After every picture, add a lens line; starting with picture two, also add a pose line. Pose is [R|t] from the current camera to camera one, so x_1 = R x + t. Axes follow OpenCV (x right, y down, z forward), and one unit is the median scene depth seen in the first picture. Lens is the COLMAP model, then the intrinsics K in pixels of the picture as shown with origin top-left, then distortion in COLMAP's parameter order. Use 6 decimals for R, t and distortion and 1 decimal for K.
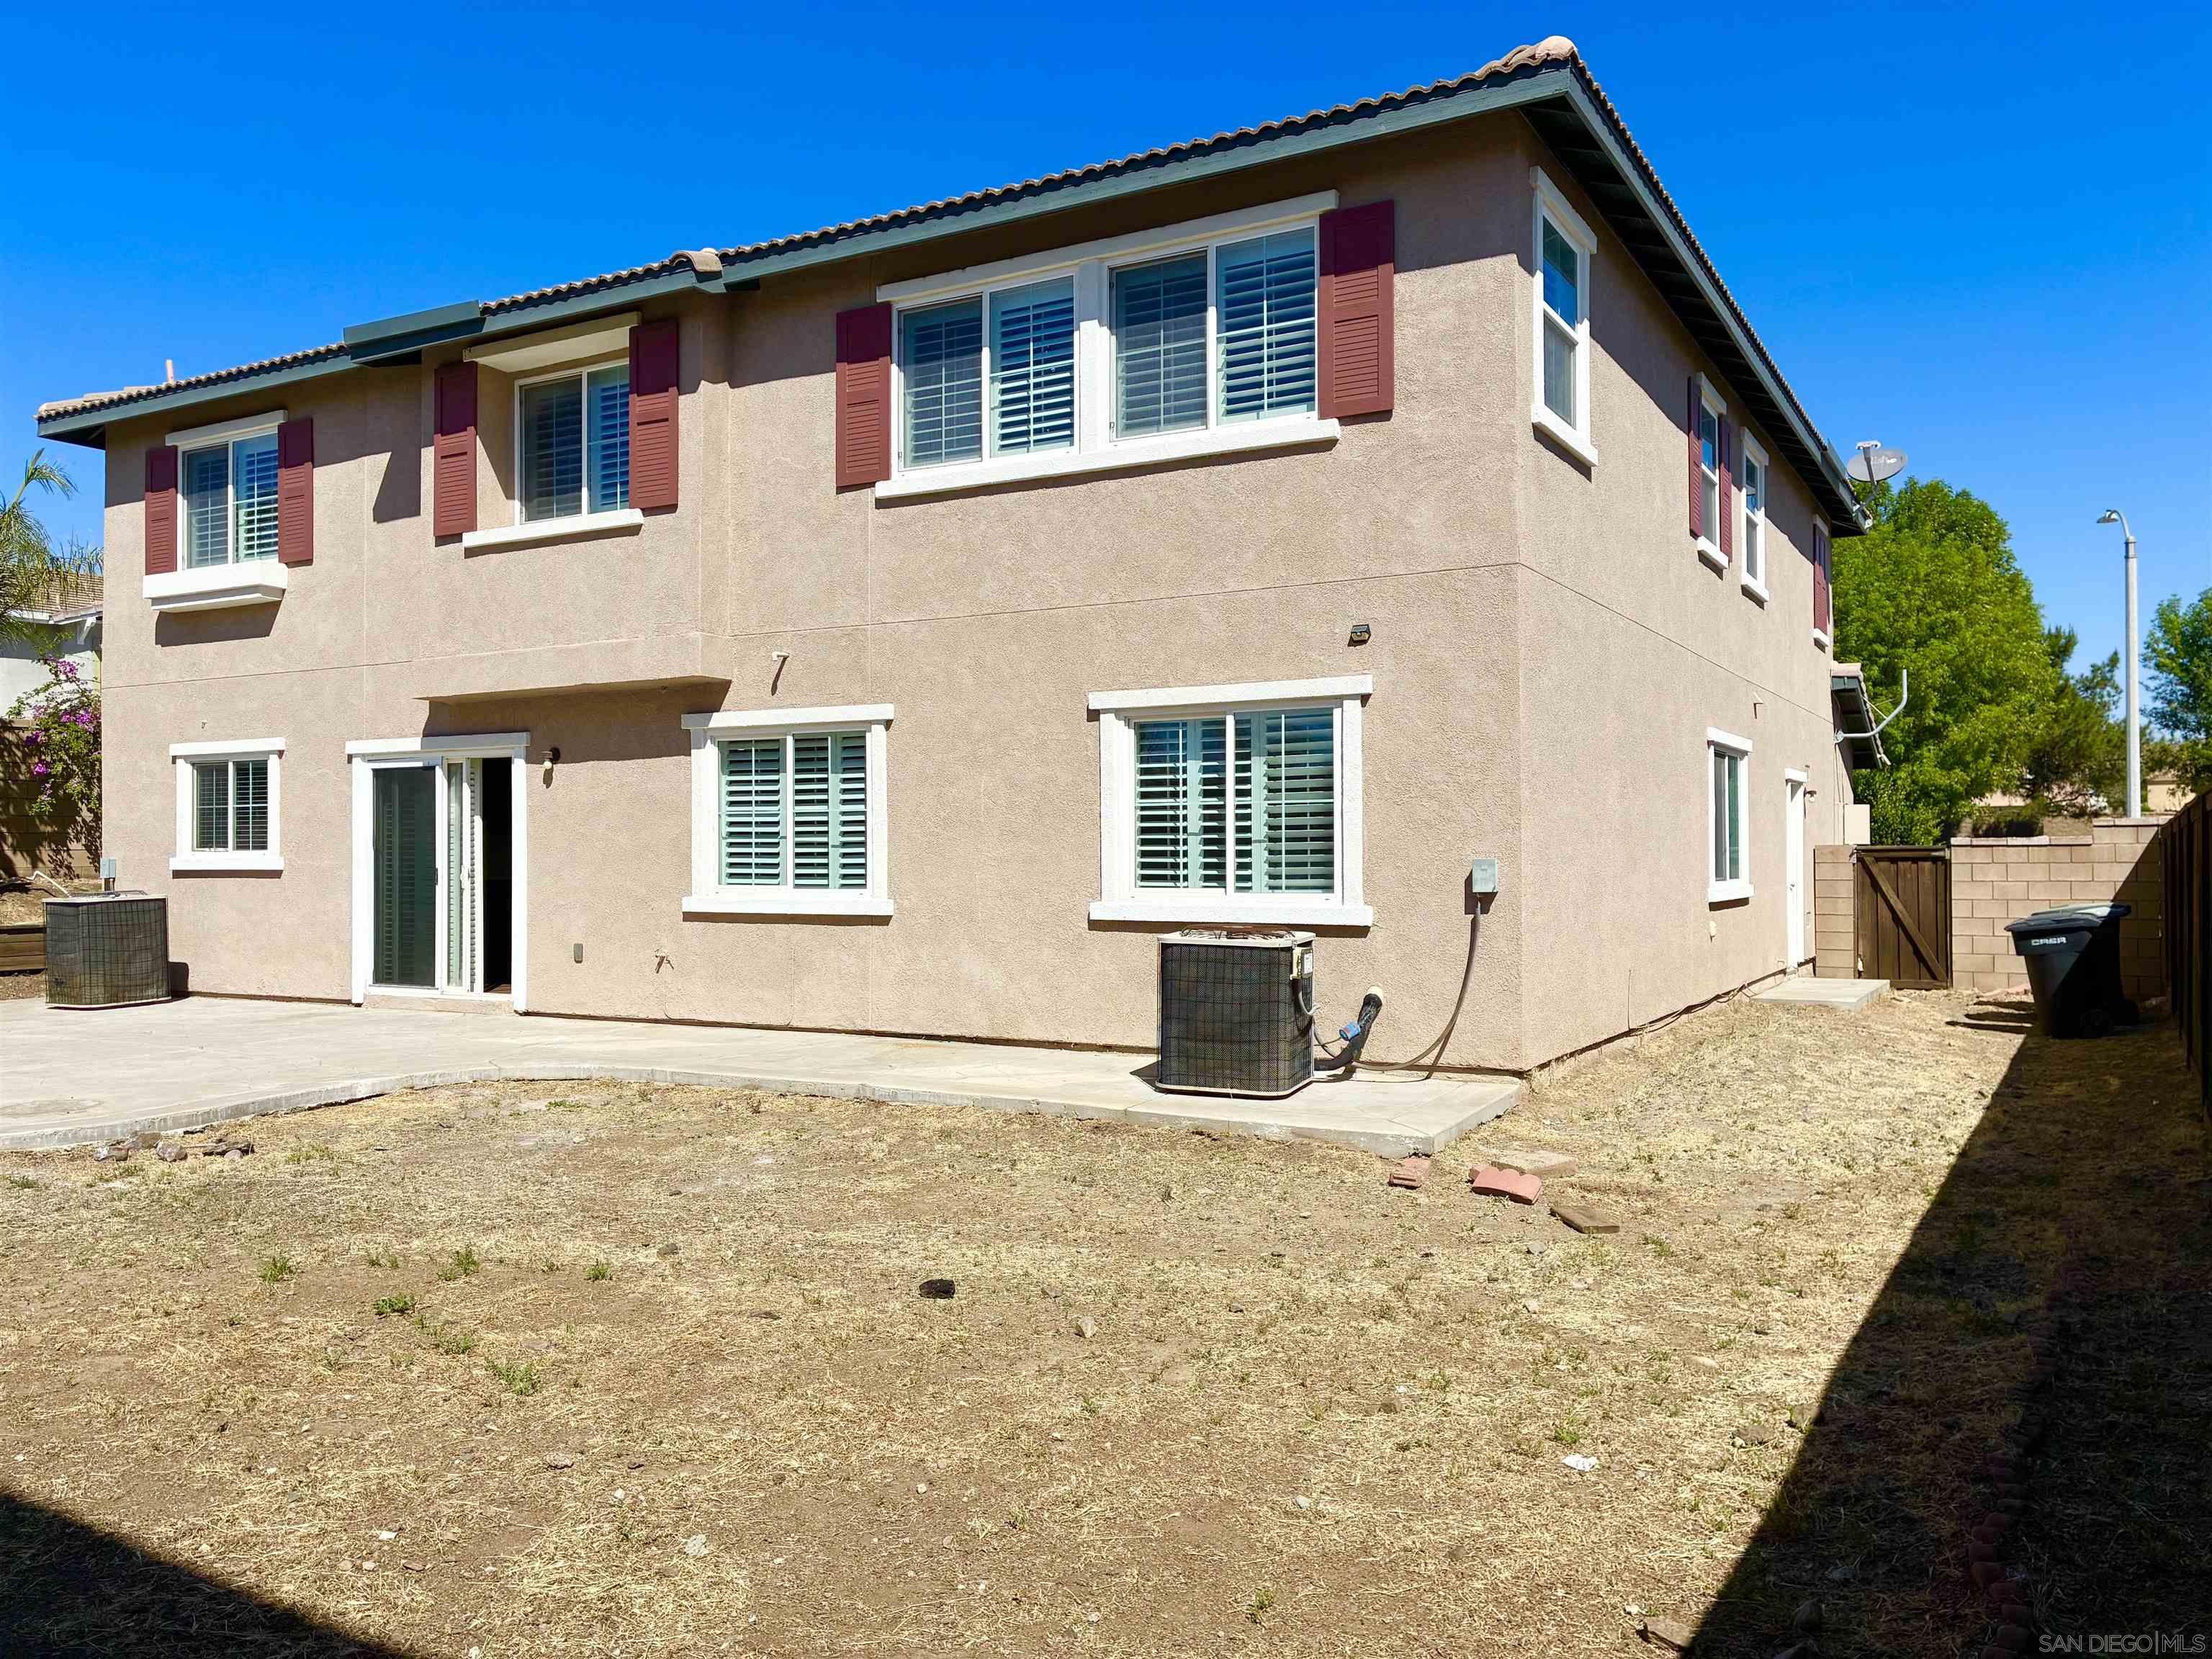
lens RADIAL K [[1663.3, 0, 1103.3], [0, 1663.3, 800.2], [0, 0, 1]] dist [-0.000911, 0.054180]
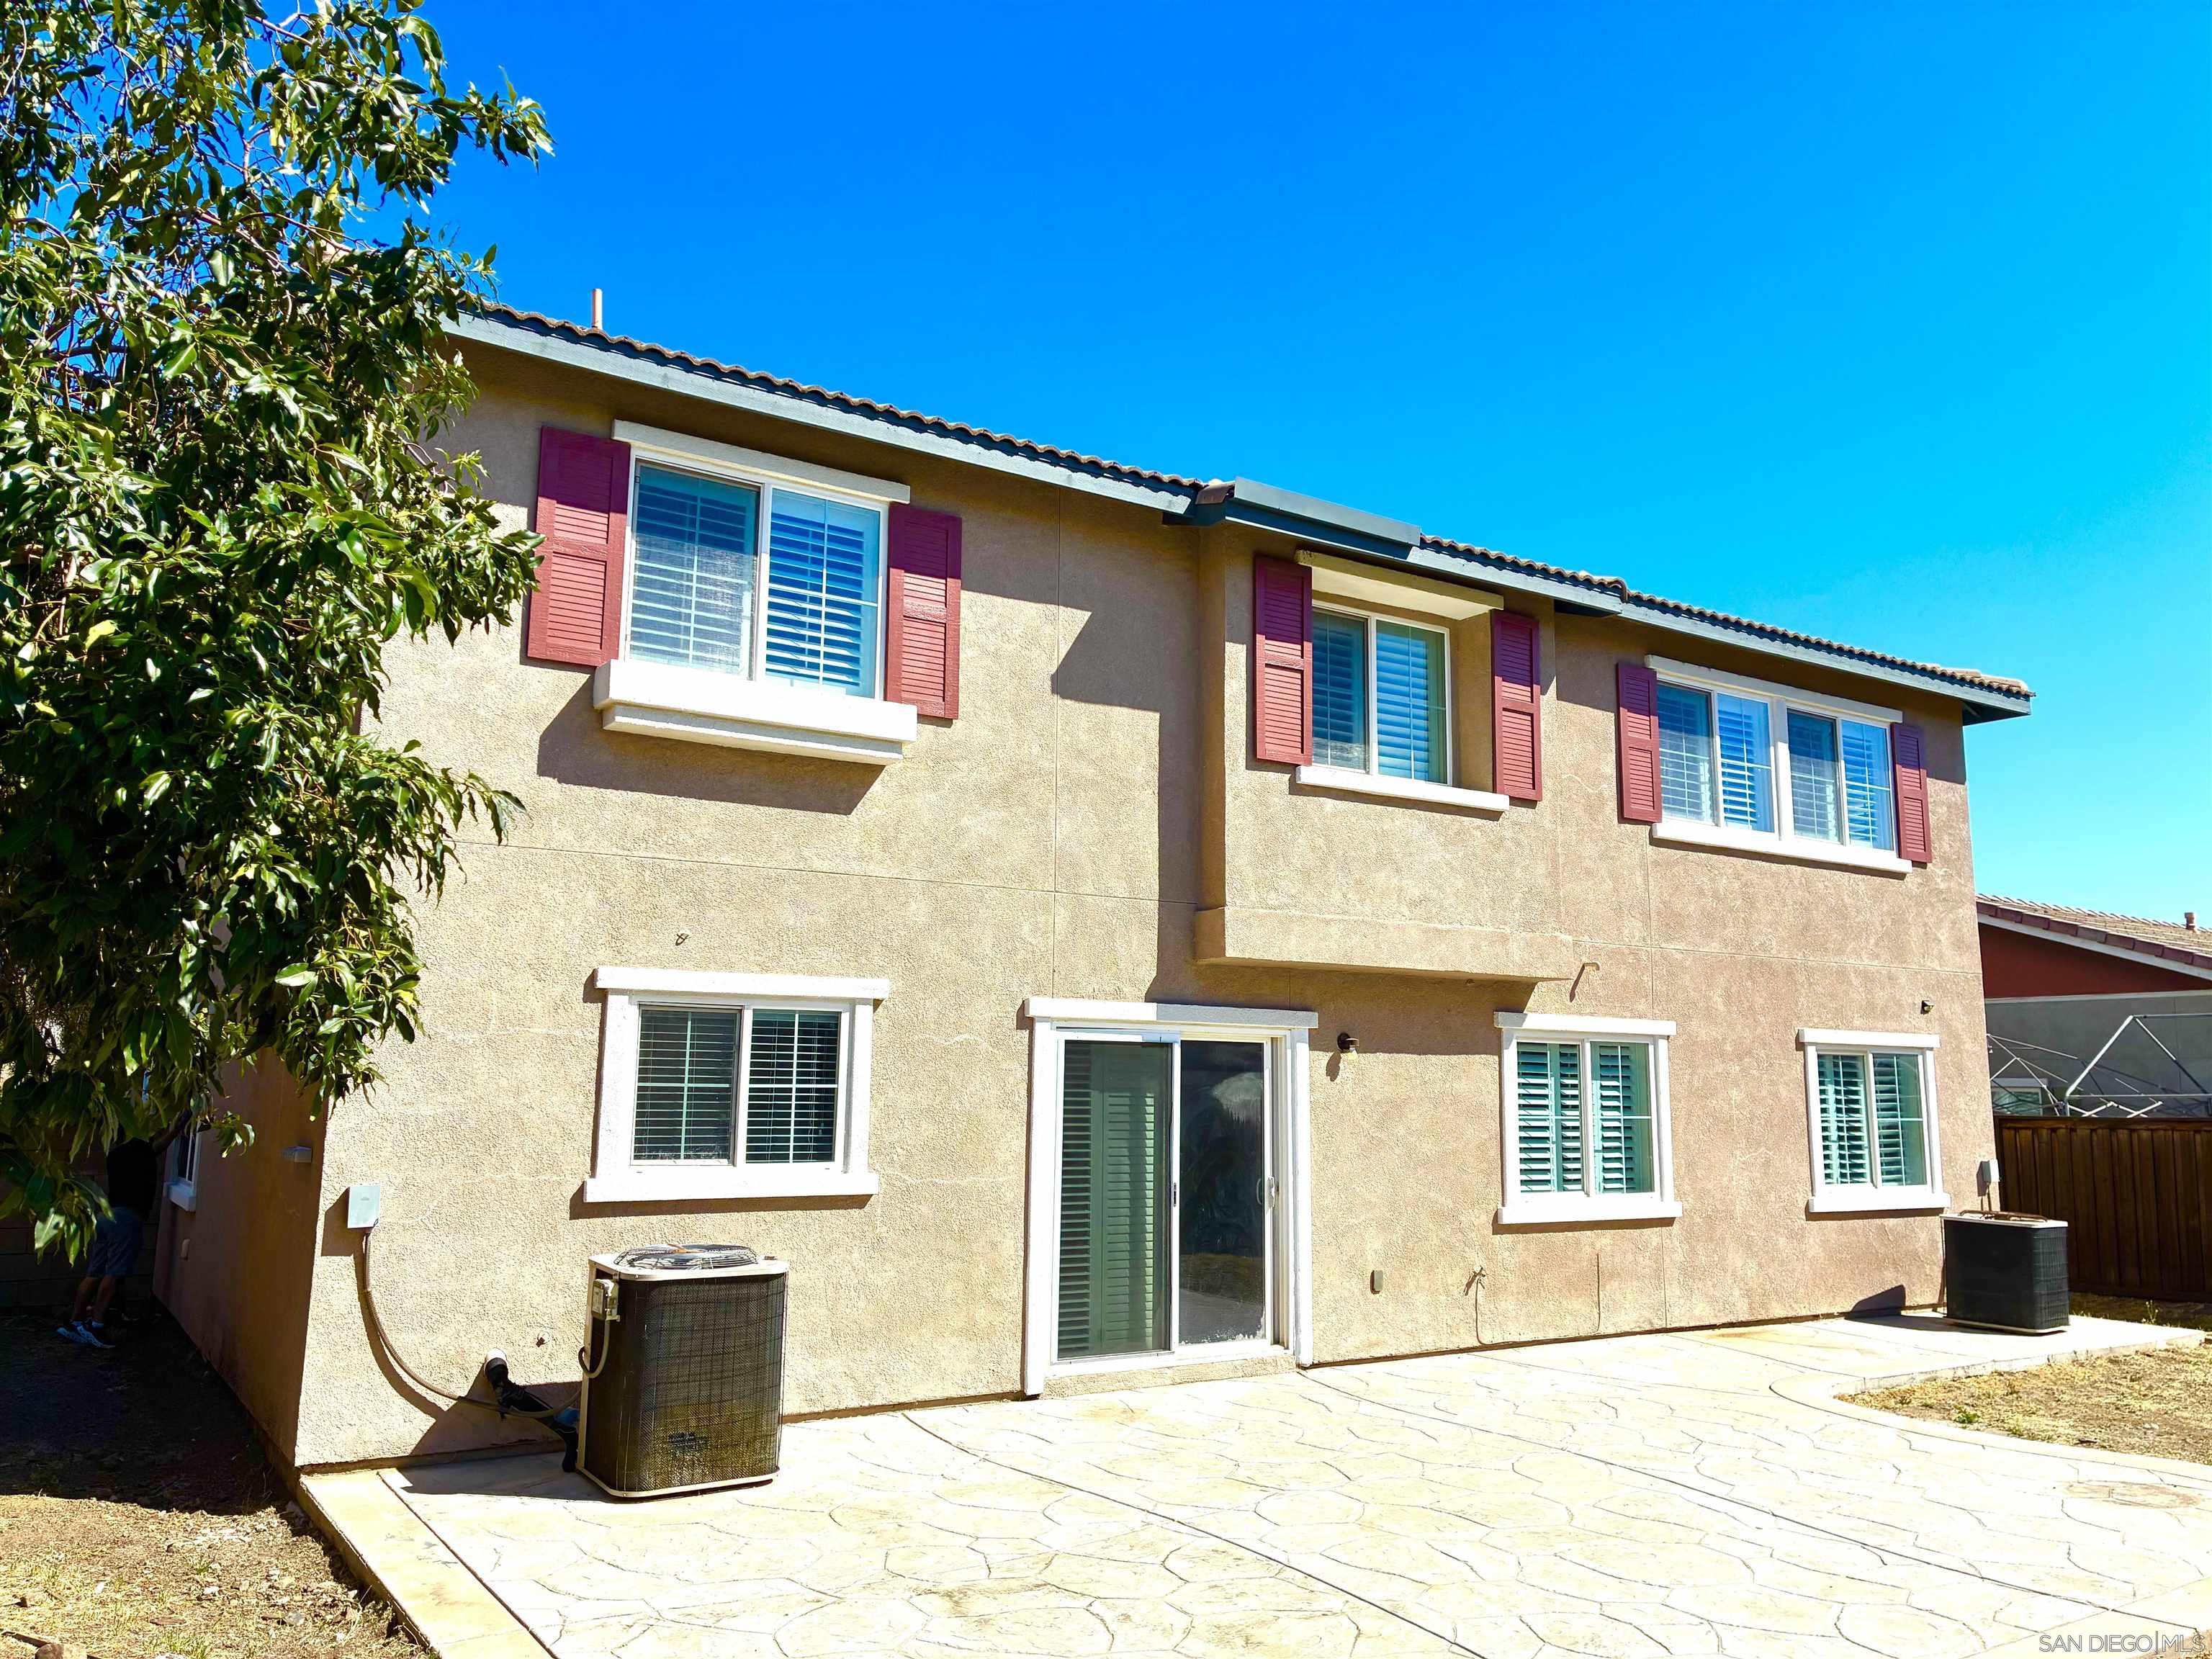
lens RADIAL K [[1684.2, 0, 1117.5], [0, 1684.2, 830.4], [0, 0, 1]] dist [0.066657, -0.084669]
pose [[0.453455, 0.154967, 0.877704, -1.219434], [-0.031075, 0.986919, -0.158195, 0.006040], [-0.890737, 0.044460, 0.452339, 0.750398]]
